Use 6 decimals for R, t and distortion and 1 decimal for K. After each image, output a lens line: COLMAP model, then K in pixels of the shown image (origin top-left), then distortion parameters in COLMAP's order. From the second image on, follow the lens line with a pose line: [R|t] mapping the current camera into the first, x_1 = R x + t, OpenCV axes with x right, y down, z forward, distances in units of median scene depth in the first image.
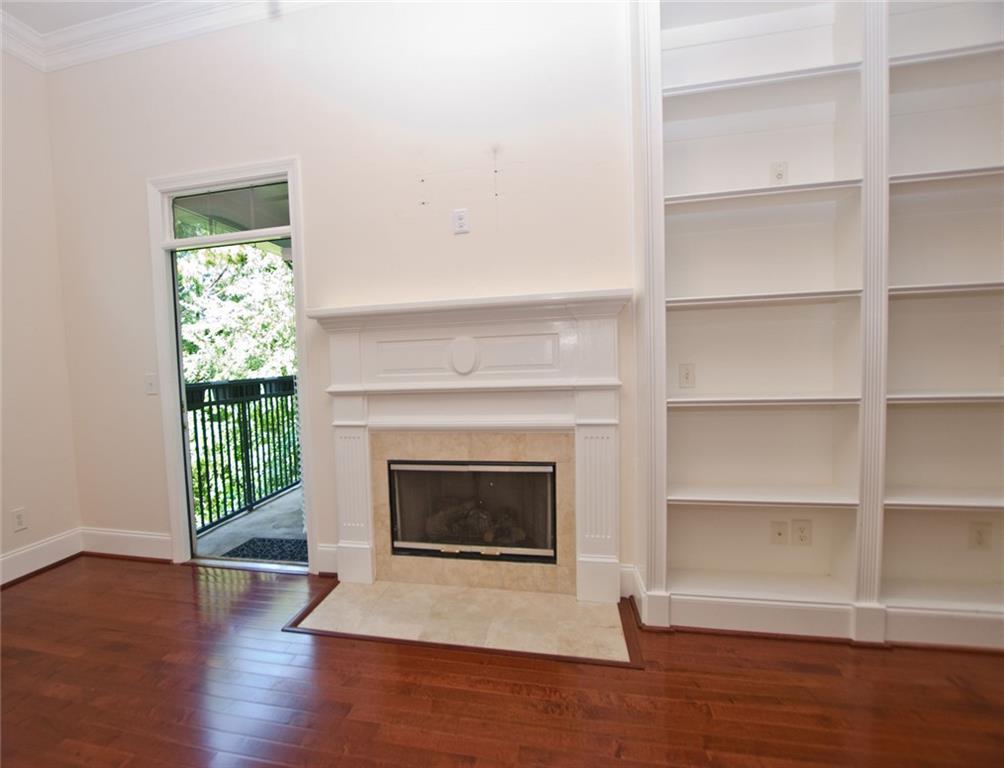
lens RADIAL K [[531.5, 0, 412.8], [0, 531.5, 392.0], [0, 0, 1]] dist [-0.022288, -0.000166]
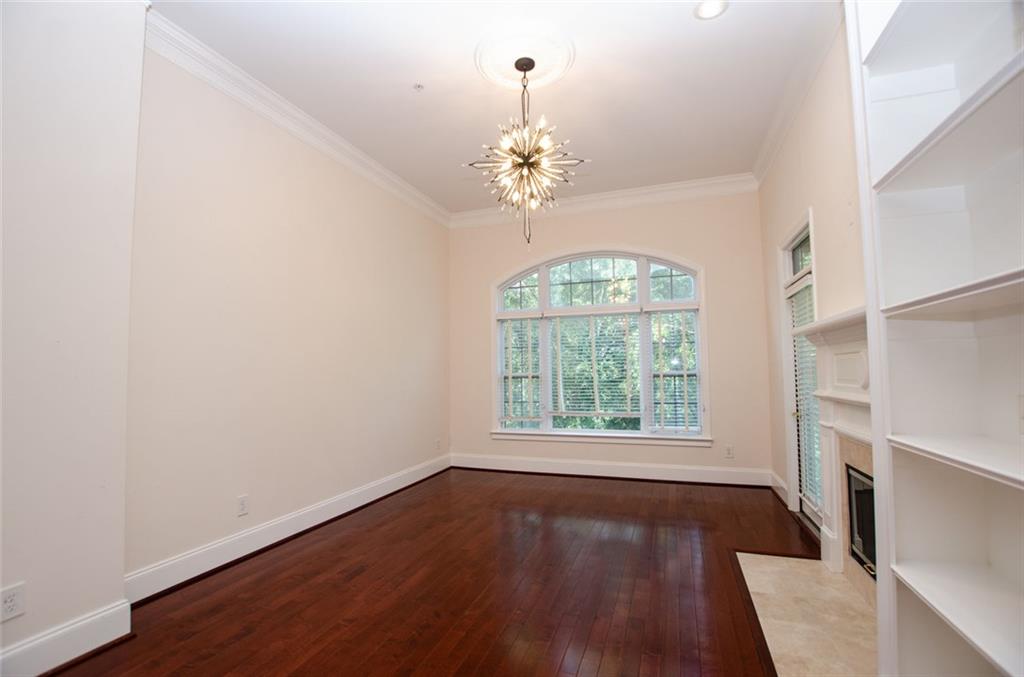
lens RADIAL K [[461.2, 0, 505.9], [0, 461.2, 347.3], [0, 0, 1]] dist [-0.030371, 0.000264]
pose [[-0.082489, -0.013709, -0.996498, 0.984132], [-0.048924, 0.998755, -0.009690, -0.069375], [0.995390, 0.047953, -0.083057, 0.399169]]
